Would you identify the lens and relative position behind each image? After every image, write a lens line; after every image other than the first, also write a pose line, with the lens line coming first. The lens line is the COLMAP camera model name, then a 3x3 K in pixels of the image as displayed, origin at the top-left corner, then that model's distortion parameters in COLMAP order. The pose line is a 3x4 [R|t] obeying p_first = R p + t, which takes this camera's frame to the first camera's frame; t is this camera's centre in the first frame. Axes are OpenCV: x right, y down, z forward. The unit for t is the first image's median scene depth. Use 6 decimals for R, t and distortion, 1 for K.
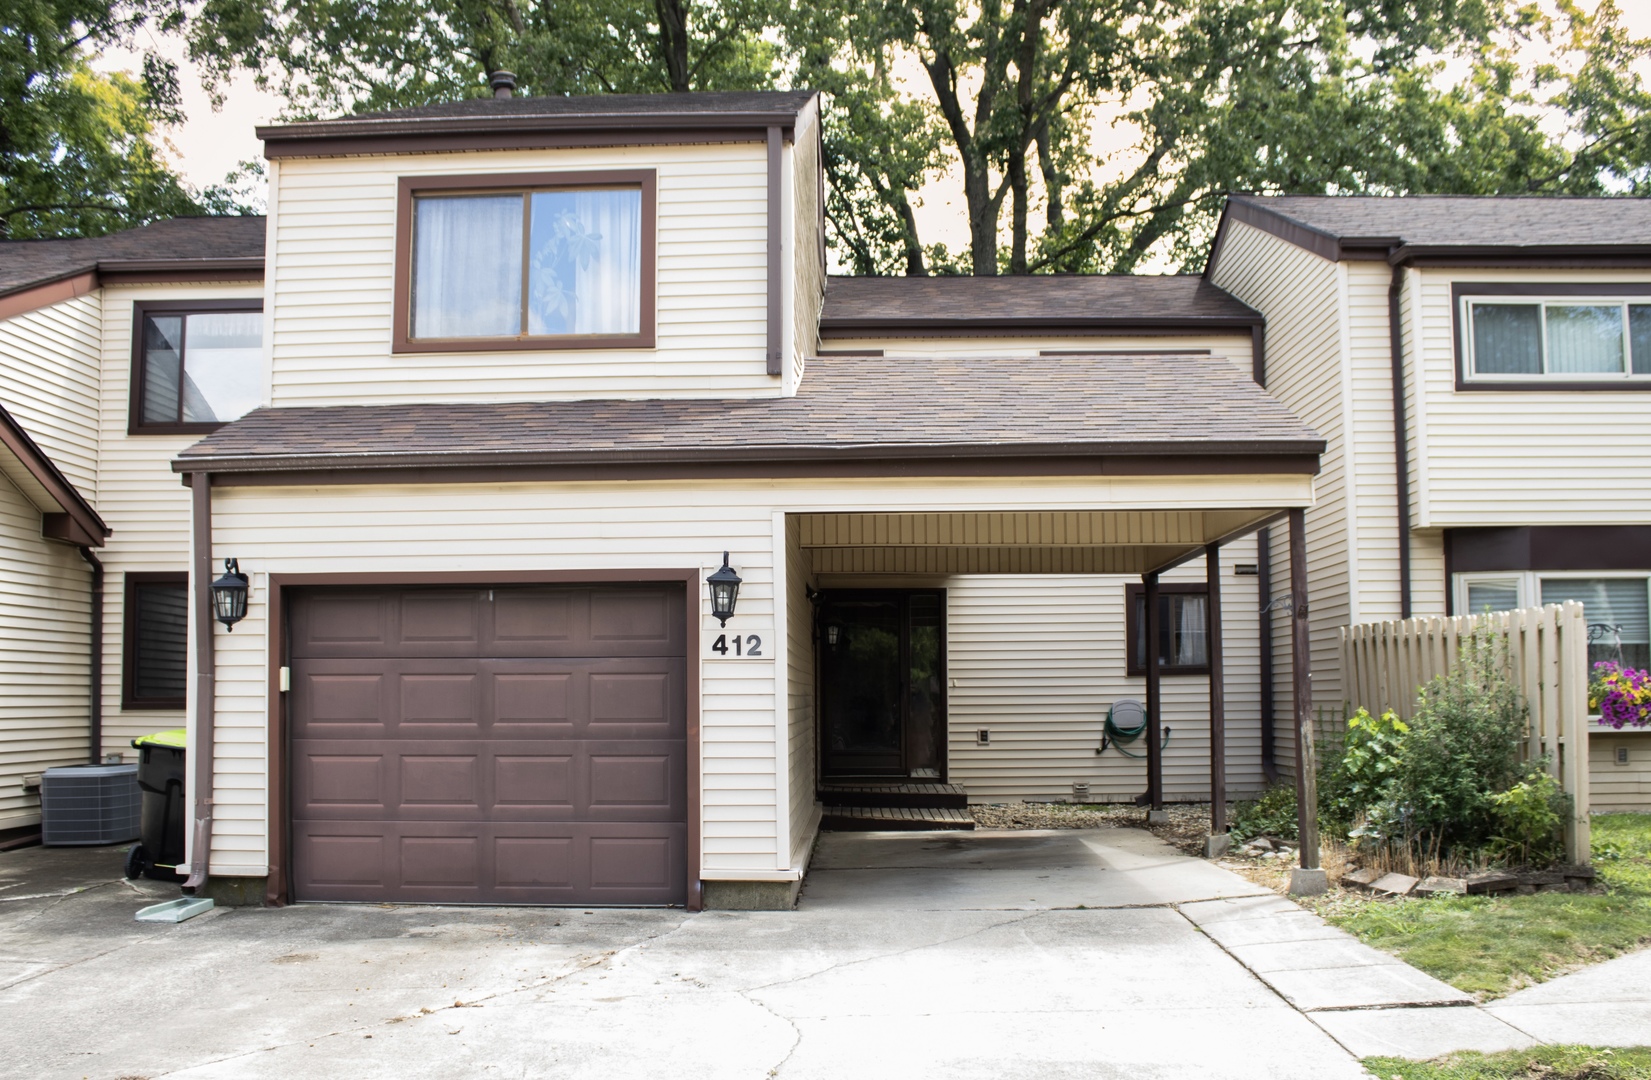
lens RADIAL K [[1566.9, 0, 825.5], [0, 1566.9, 540.0], [0, 0, 1]] dist [-0.096459, 0.015283]
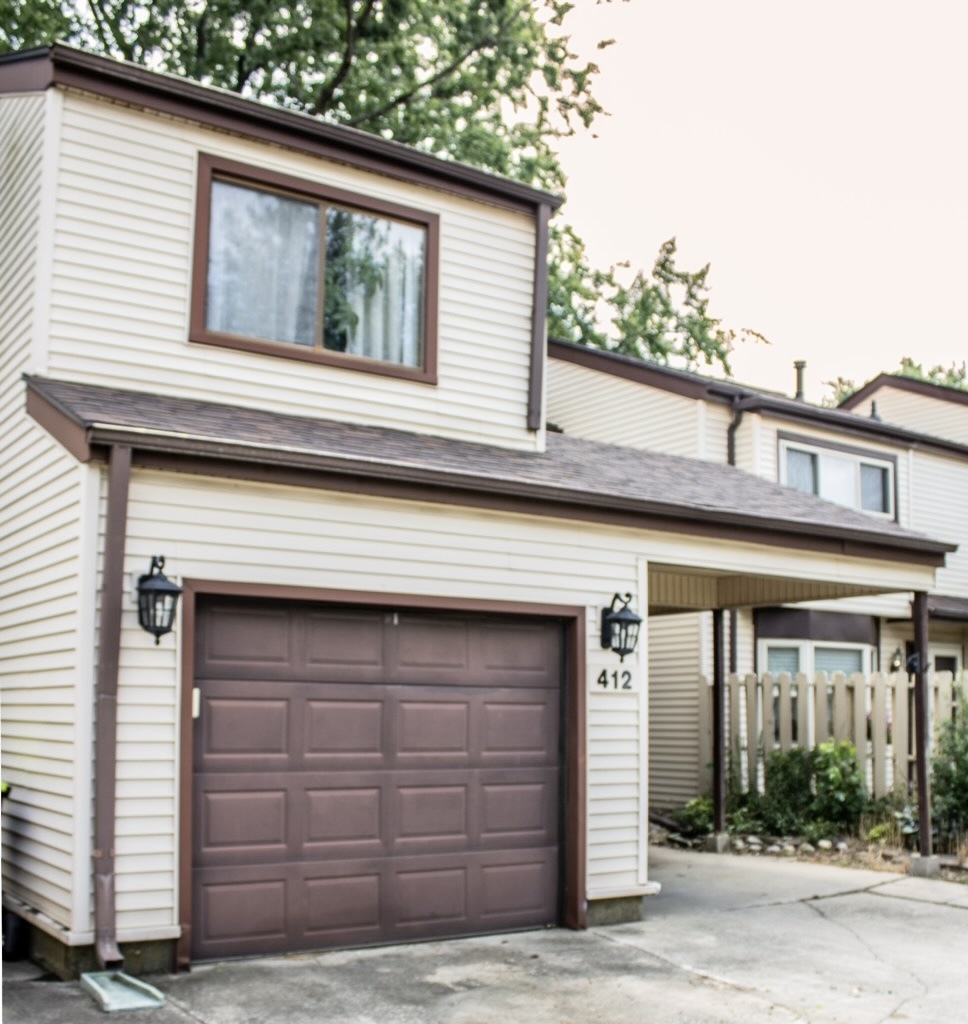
lens RADIAL K [[1224.2, 0, 484.1], [0, 1224.2, 590.7], [0, 0, 1]] dist [-0.085173, -0.002711]
pose [[0.804306, 0.073201, 0.589690, -0.619565], [-0.074726, 0.996965, -0.021836, 0.030795], [-0.589498, -0.026502, 0.807335, 0.367321]]
